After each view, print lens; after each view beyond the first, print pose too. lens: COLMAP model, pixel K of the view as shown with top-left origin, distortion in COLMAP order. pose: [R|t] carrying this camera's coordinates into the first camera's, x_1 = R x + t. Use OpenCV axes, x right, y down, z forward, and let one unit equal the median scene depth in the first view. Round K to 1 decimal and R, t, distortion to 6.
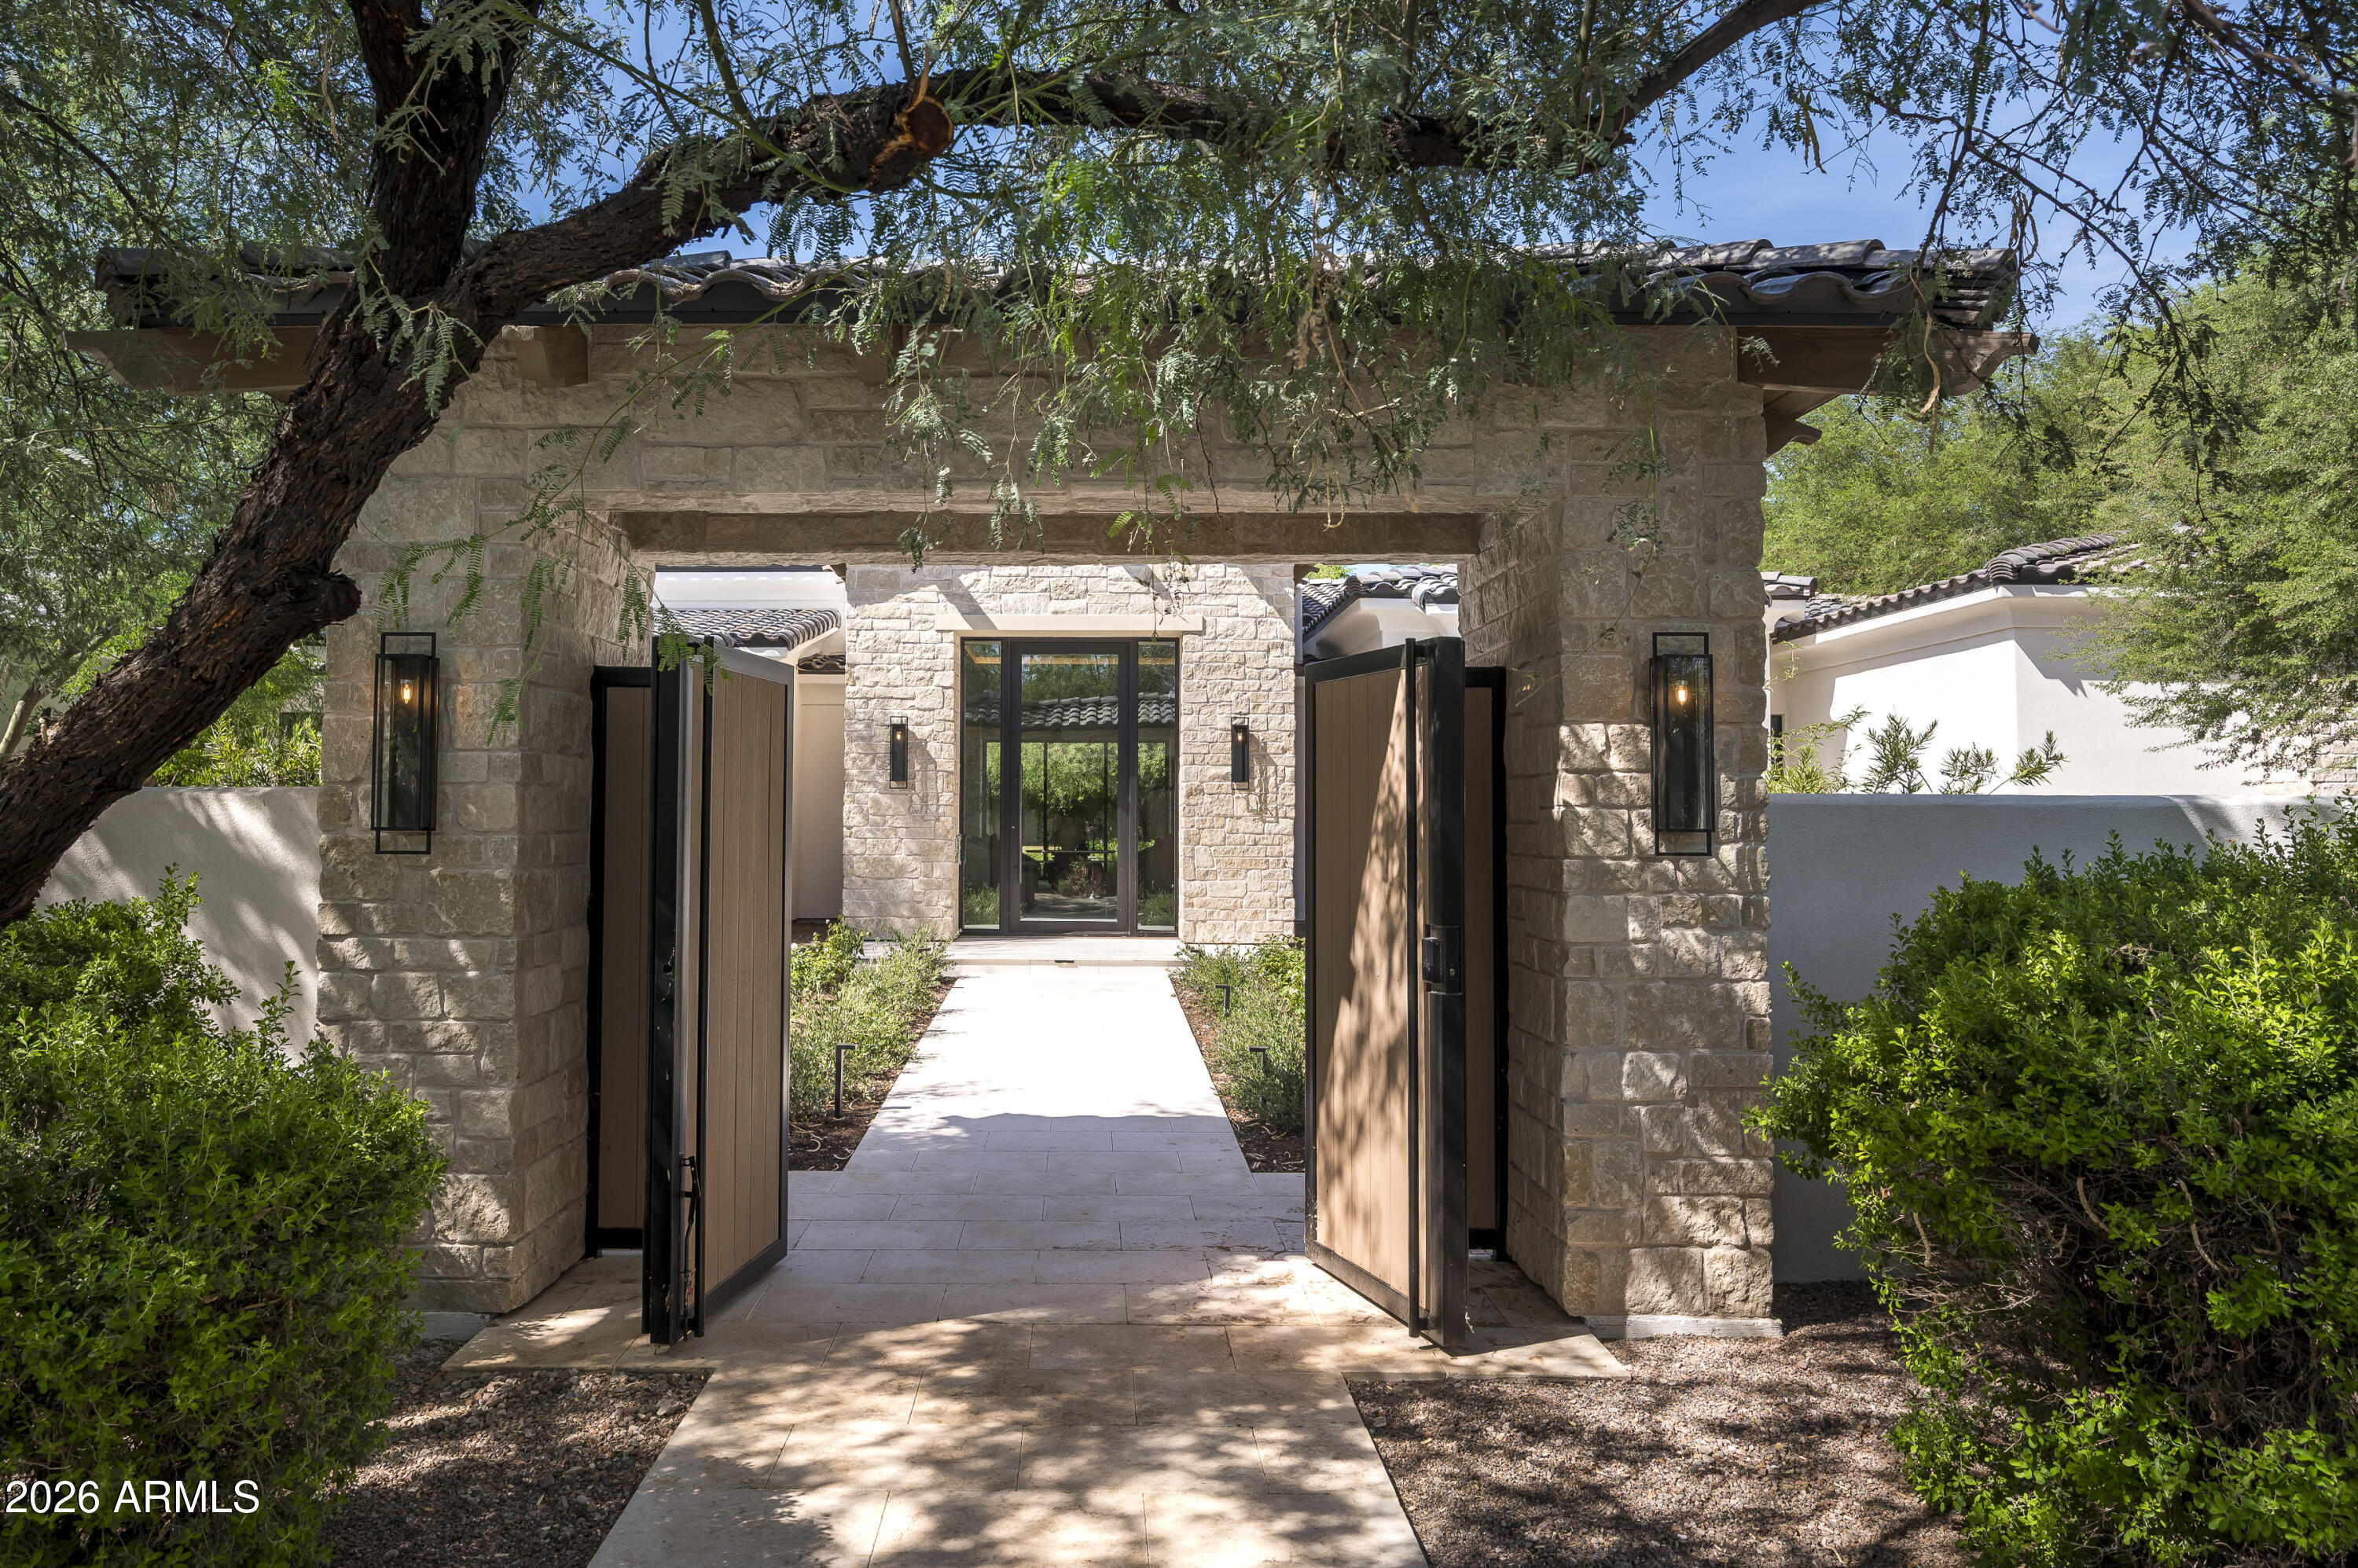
lens RADIAL K [[1495.6, 0, 1186.9], [0, 1495.6, 777.4], [0, 0, 1]] dist [-0.002716, -0.000279]
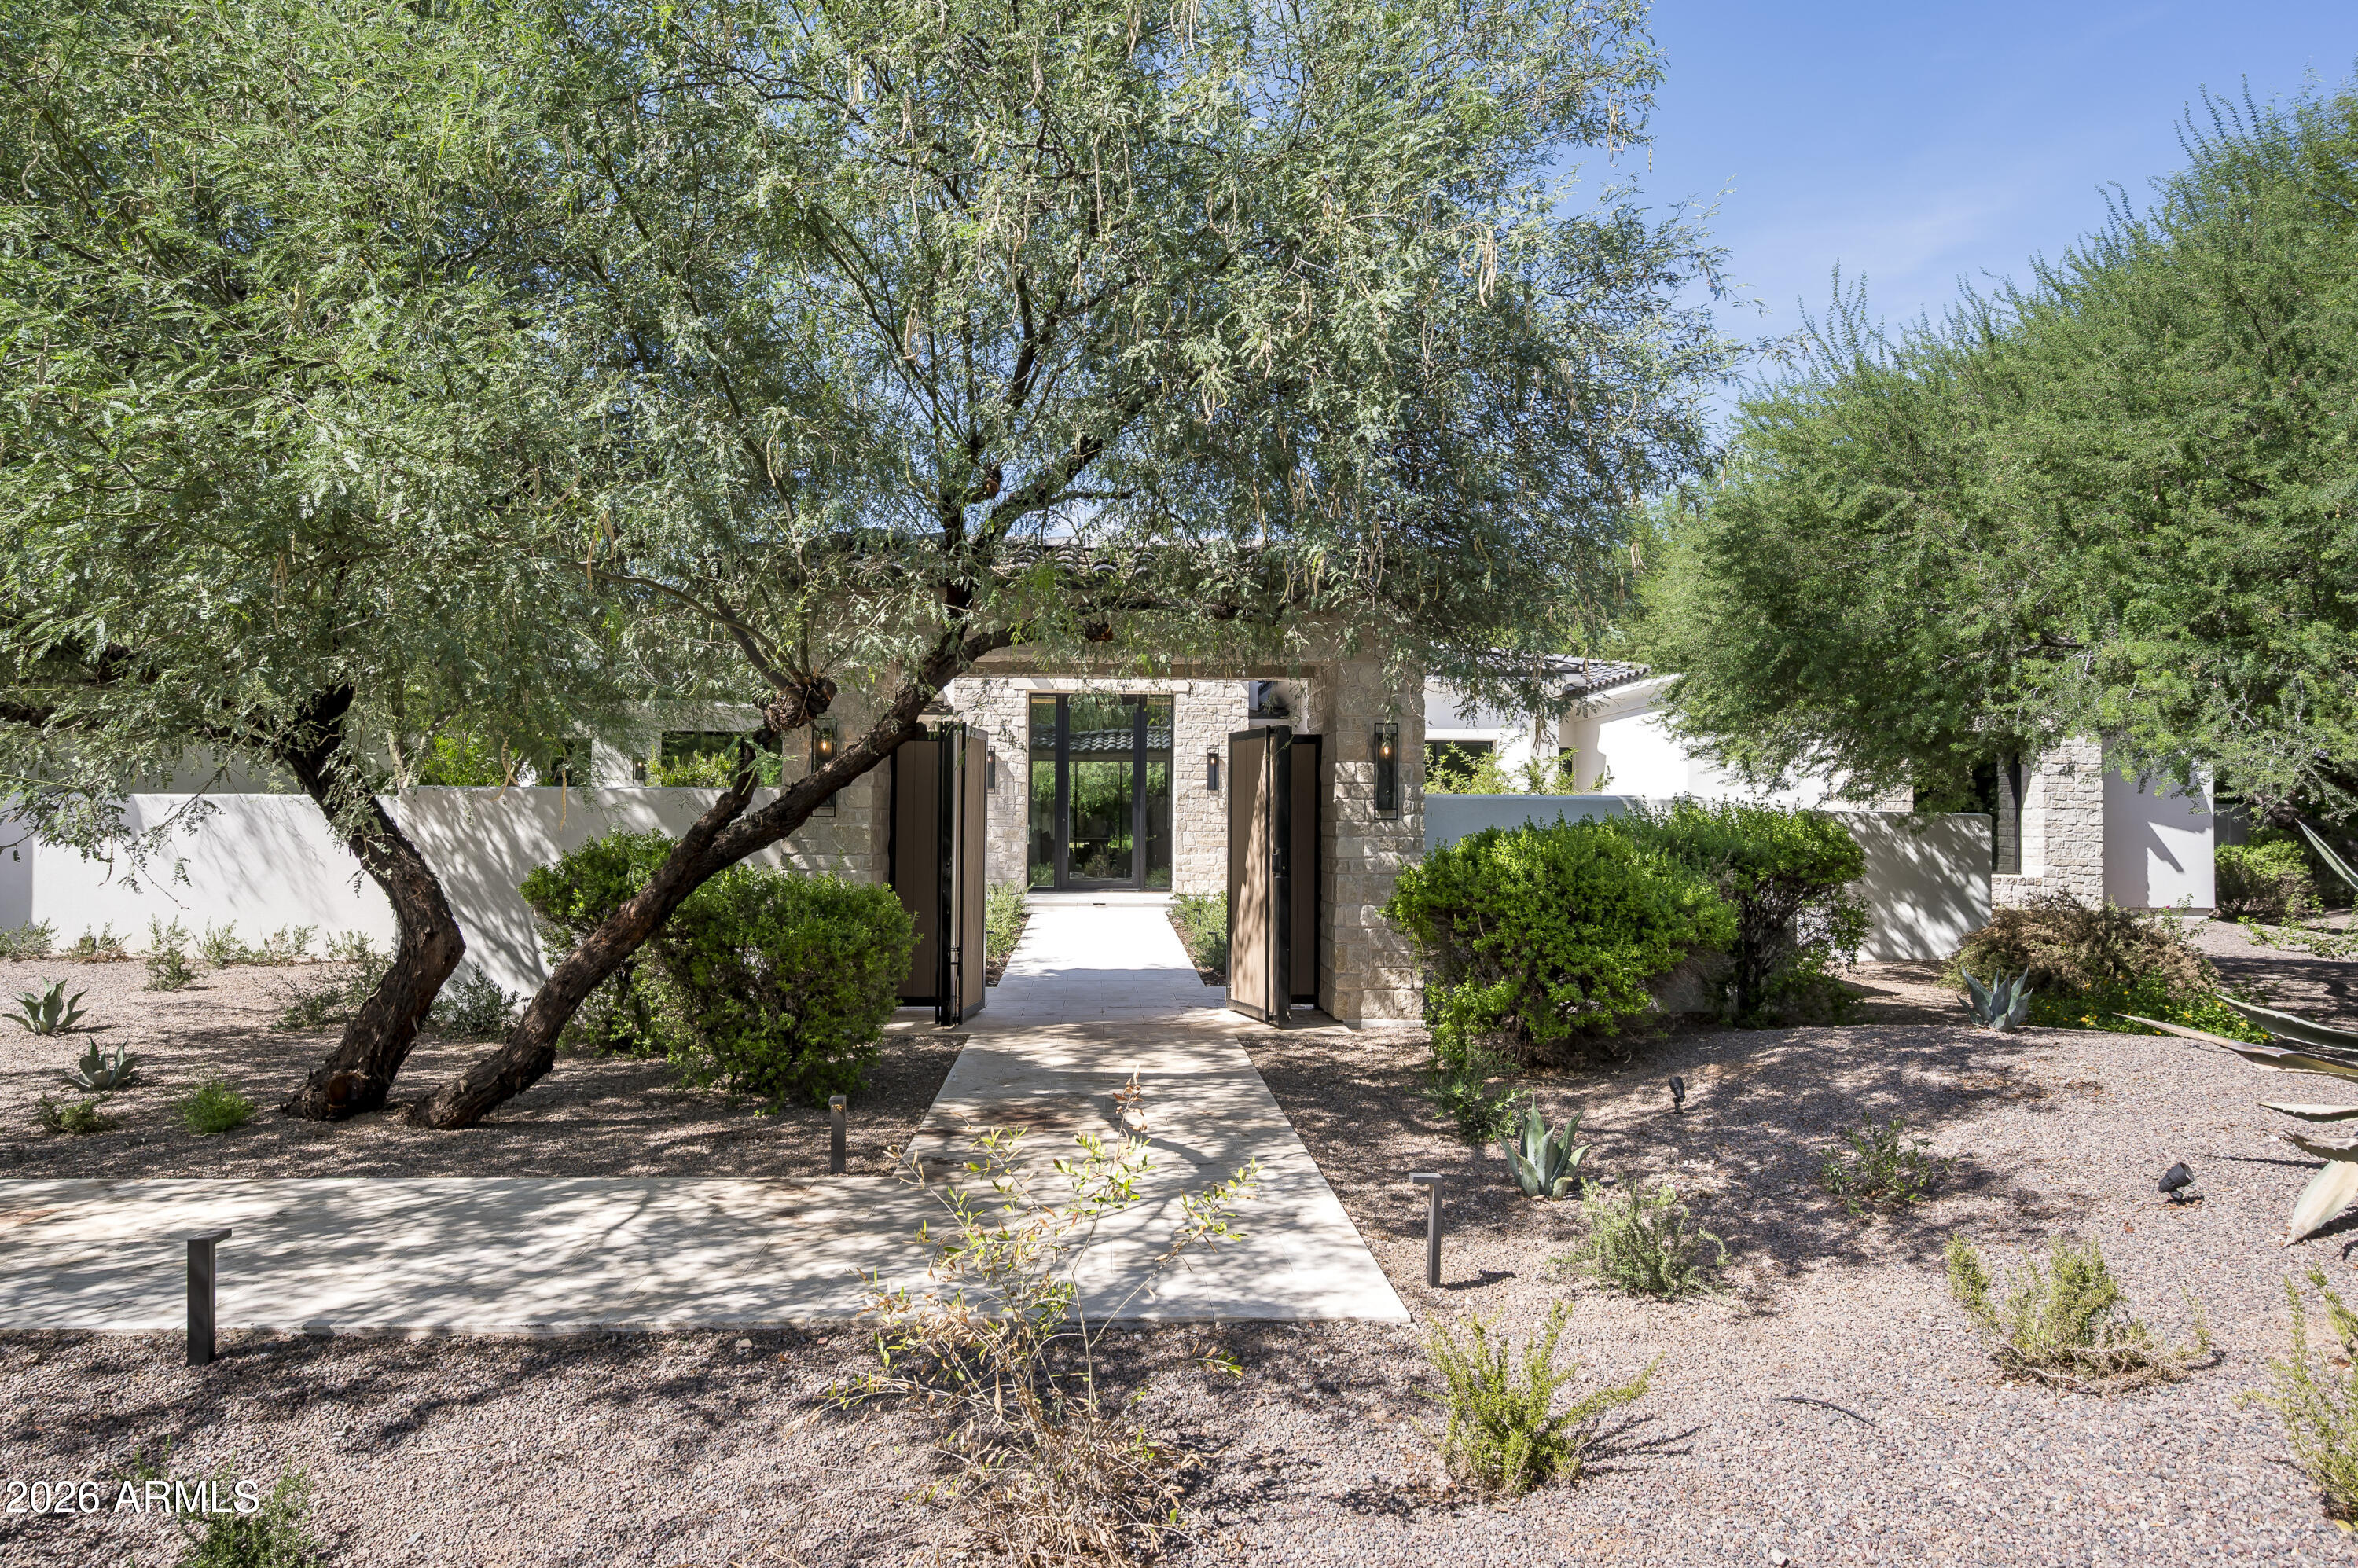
lens RADIAL K [[1358.1, 0, 1174.6], [0, 1358.1, 784.2], [0, 0, 1]] dist [0.000384, 0.000006]
pose [[0.999959, 0.004661, -0.007818, 0.012593], [-0.004687, 0.999983, -0.003372, 0.003981], [0.007802, 0.003408, 0.999964, -0.701490]]
